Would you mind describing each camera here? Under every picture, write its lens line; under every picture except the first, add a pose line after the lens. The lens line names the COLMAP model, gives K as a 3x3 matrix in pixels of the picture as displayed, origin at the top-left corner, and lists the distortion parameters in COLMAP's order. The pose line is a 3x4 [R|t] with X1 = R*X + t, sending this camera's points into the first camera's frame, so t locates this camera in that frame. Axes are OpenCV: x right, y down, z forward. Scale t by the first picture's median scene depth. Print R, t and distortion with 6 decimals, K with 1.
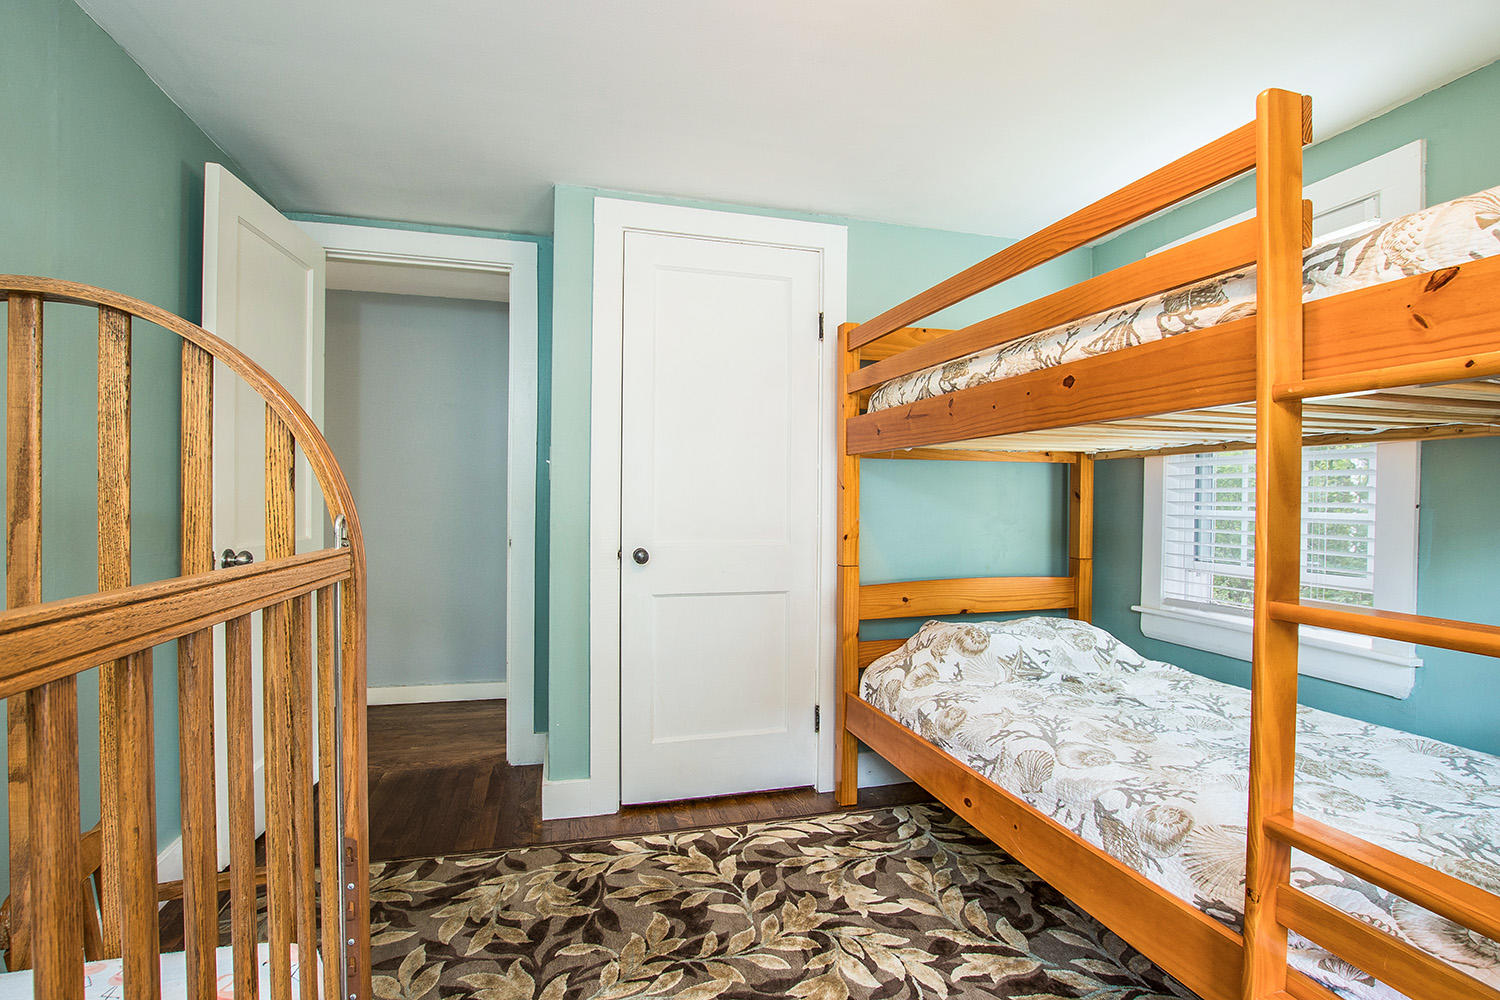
lens RADIAL K [[689.8, 0, 752.8], [0, 689.8, 508.6], [0, 0, 1]] dist [-0.029789, 0.001836]
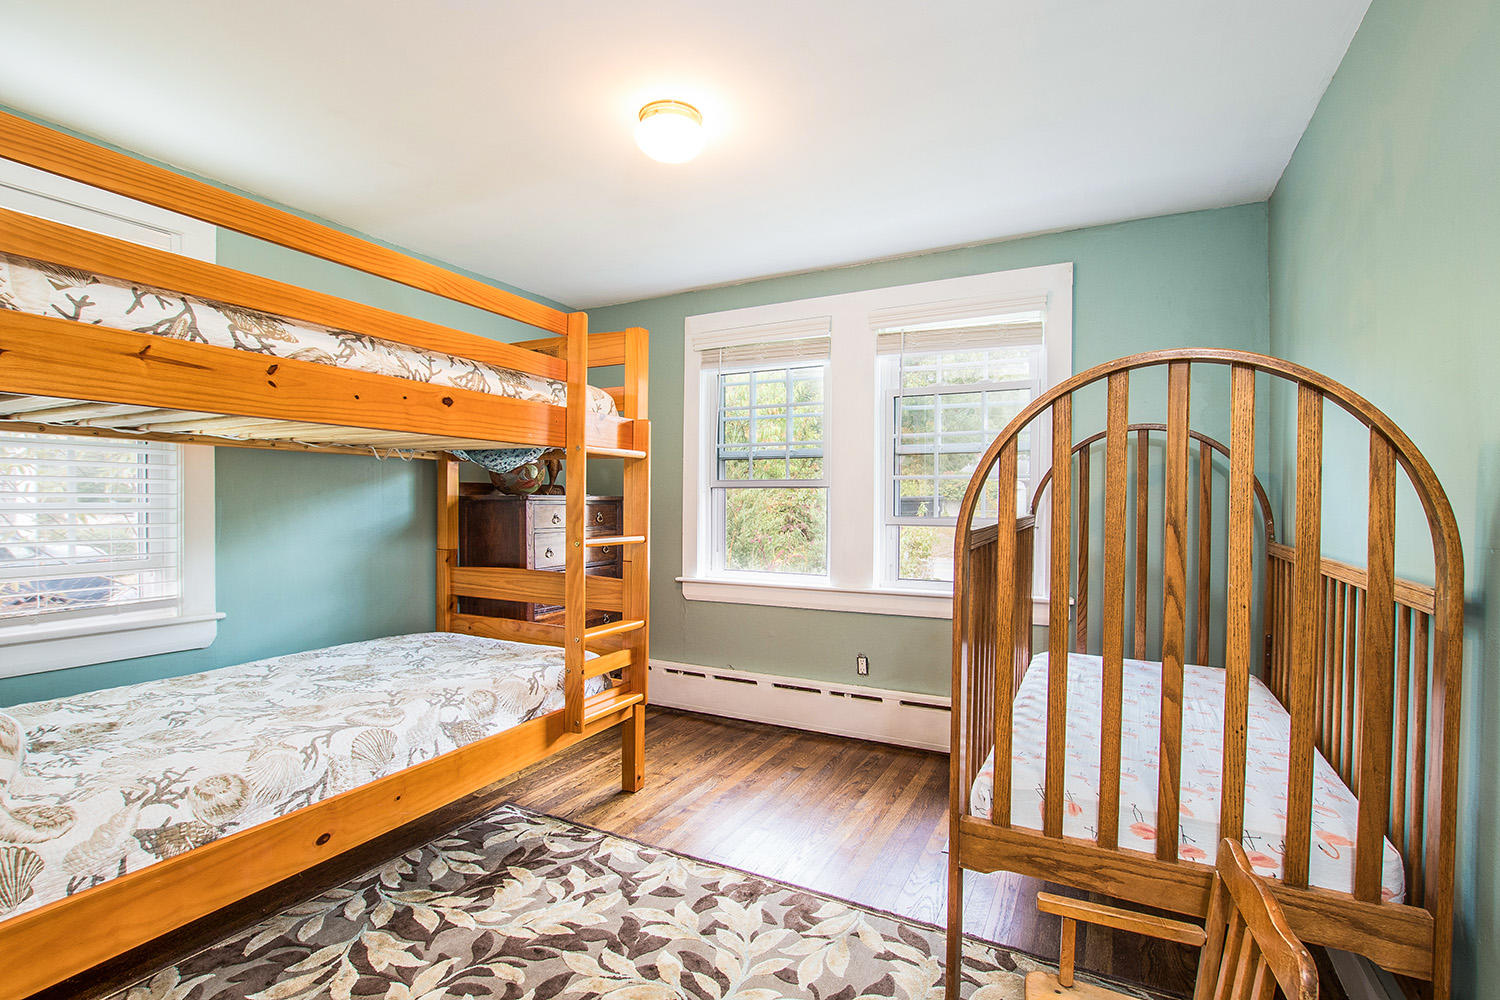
lens RADIAL K [[689.8, 0, 752.8], [0, 689.8, 508.6], [0, 0, 1]] dist [-0.029789, 0.001836]
pose [[-0.726569, -0.019415, 0.686819, -0.700773], [0.000001, 0.999601, 0.028258, -0.018204], [-0.687093, 0.020532, -0.726279, 1.294609]]
